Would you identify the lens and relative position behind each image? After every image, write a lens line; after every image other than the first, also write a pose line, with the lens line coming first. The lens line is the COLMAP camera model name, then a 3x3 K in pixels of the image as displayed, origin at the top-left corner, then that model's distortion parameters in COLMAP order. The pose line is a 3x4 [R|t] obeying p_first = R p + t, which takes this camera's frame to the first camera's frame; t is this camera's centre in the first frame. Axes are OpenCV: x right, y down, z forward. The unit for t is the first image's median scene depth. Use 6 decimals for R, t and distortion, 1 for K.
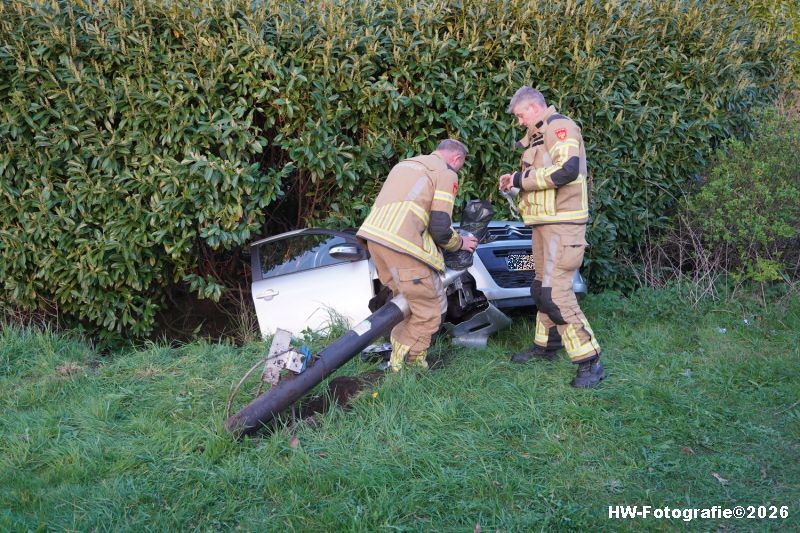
lens RADIAL K [[727.7, 0, 400.0], [0, 727.7, 266.5], [0, 0, 1]] dist [-0.002514, 0.008374]
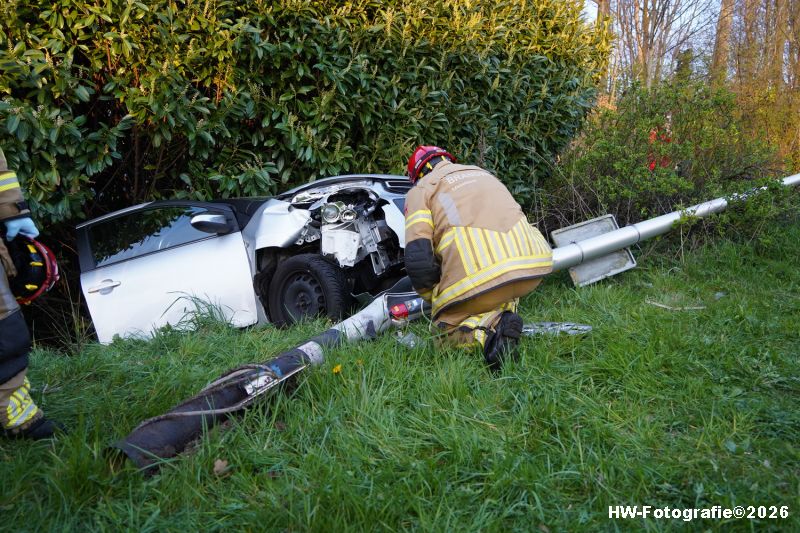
lens RADIAL K [[658.9, 0, 400.0], [0, 658.9, 266.5], [0, 0, 1]] dist [-0.069326, 0.080817]
pose [[0.953271, -0.047827, 0.298306, -0.087592], [0.064785, 0.996782, -0.047213, 0.068407], [-0.295087, 0.064333, 0.953302, 0.254505]]
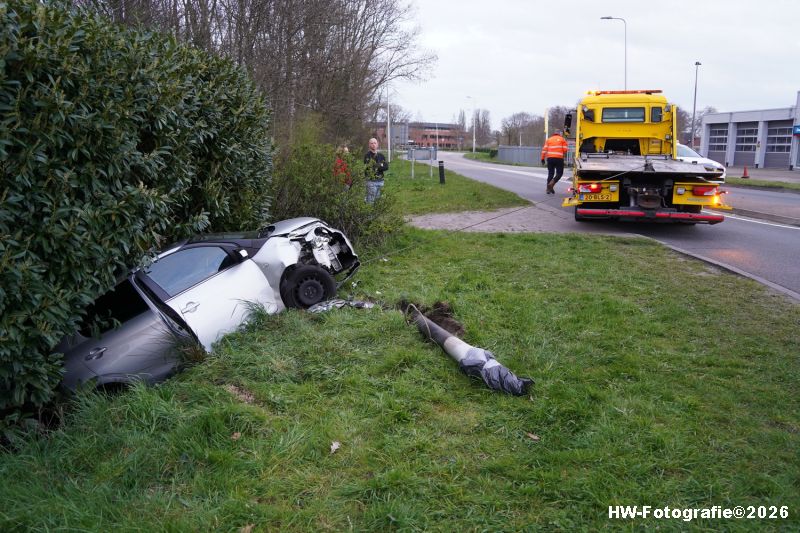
lens RADIAL K [[658.9, 0, 400.0], [0, 658.9, 266.5], [0, 0, 1]] dist [-0.069326, 0.080817]
pose [[0.276274, -0.164116, 0.946963, -0.991936], [0.189607, 0.975254, 0.113702, -0.071580], [-0.942190, 0.148138, 0.300555, 0.377862]]
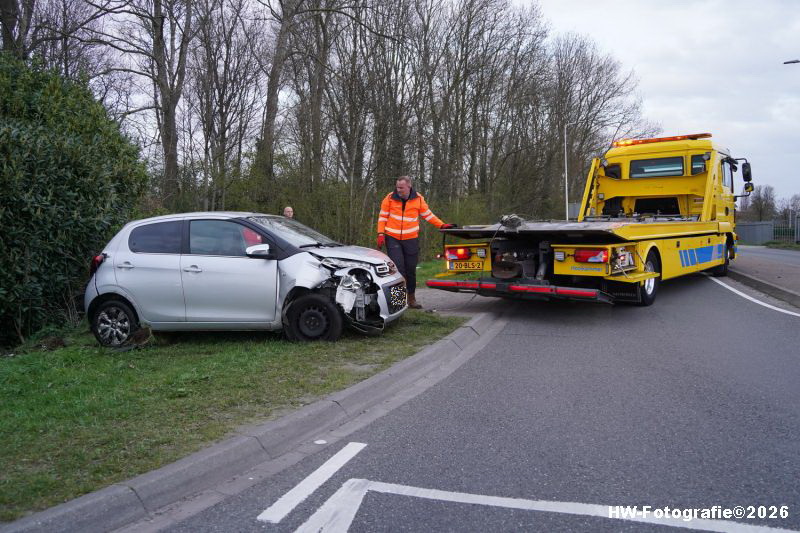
lens RADIAL K [[658.9, 0, 400.0], [0, 658.9, 266.5], [0, 0, 1]] dist [-0.069326, 0.080817]
pose [[0.632079, -0.040985, 0.773819, -0.277750], [0.167033, 0.982331, -0.084409, 0.146600], [-0.756688, 0.182607, 0.627757, -0.391374]]
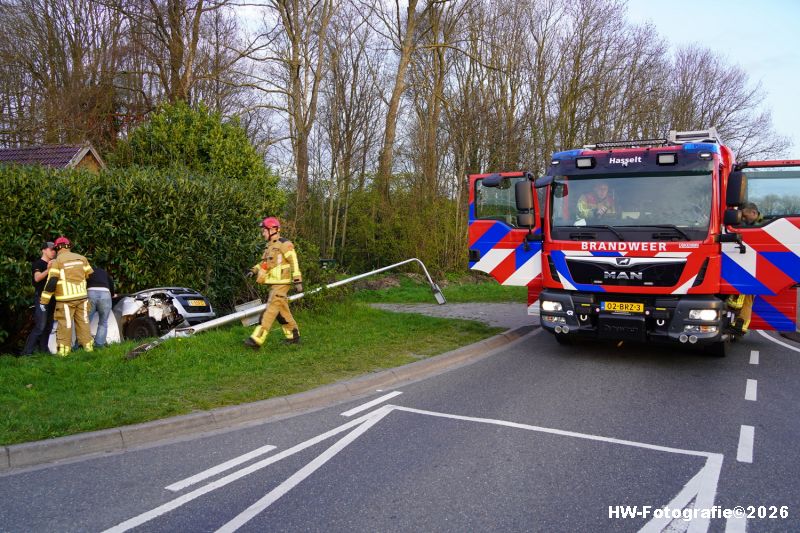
lens RADIAL K [[658.9, 0, 400.0], [0, 658.9, 266.5], [0, 0, 1]] dist [-0.069326, 0.080817]
pose [[0.762925, -0.012365, 0.646368, -0.558543], [0.116697, 0.986027, -0.118879, 0.169956], [-0.635867, 0.166125, 0.753708, -0.828487]]
